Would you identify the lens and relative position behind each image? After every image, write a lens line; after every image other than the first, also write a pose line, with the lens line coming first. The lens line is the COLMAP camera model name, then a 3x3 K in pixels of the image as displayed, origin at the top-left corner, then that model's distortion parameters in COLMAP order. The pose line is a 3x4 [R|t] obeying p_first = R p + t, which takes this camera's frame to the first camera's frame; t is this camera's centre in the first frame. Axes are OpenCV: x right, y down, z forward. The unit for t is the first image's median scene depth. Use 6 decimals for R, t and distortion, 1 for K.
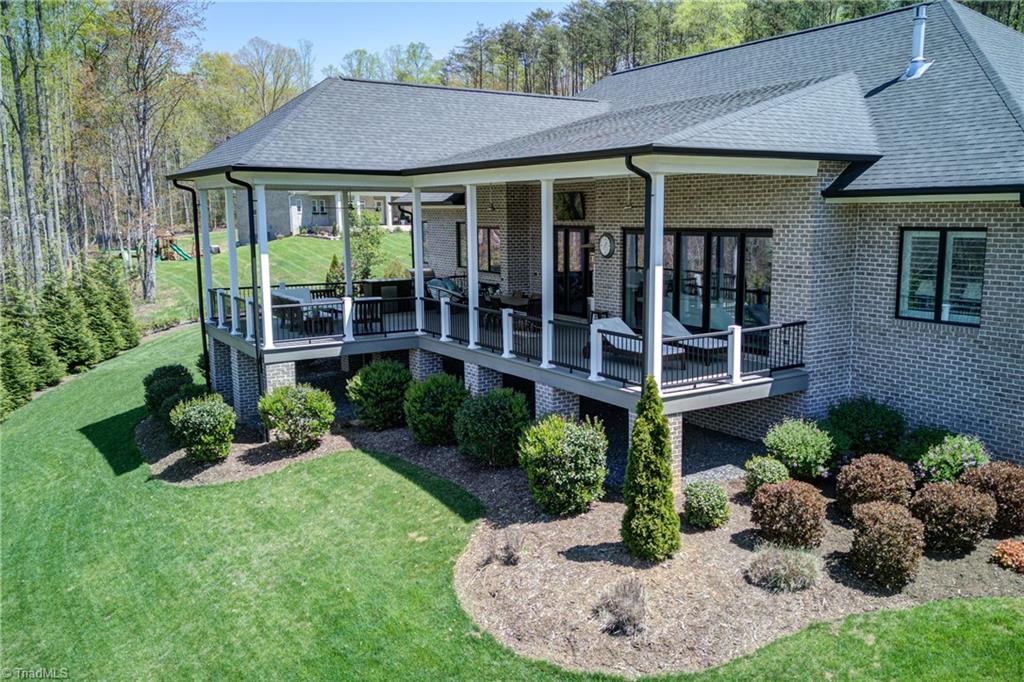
lens RADIAL K [[981.8, 0, 540.6], [0, 981.8, 343.6], [0, 0, 1]] dist [0.114222, -0.305049]
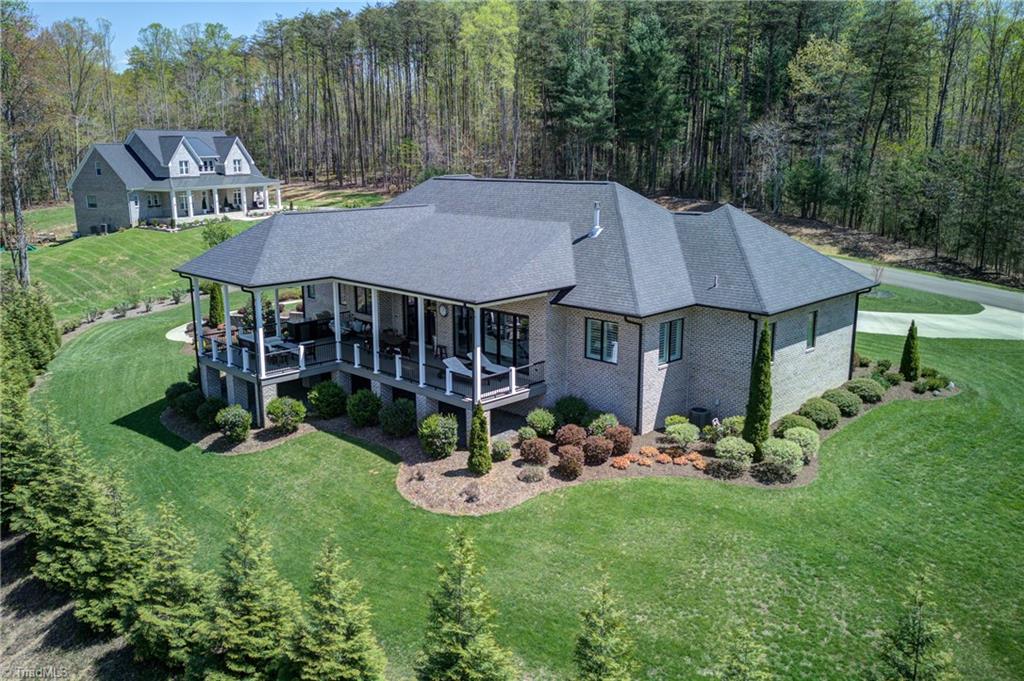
lens RADIAL K [[981.8, 0, 540.6], [0, 981.8, 343.1], [0, 0, 1]] dist [0.114222, -0.305049]
pose [[0.976438, -0.035254, 0.212898, -0.218587], [0.021636, 0.997588, 0.065958, -0.229988], [-0.214709, -0.059798, 0.974846, -1.217615]]
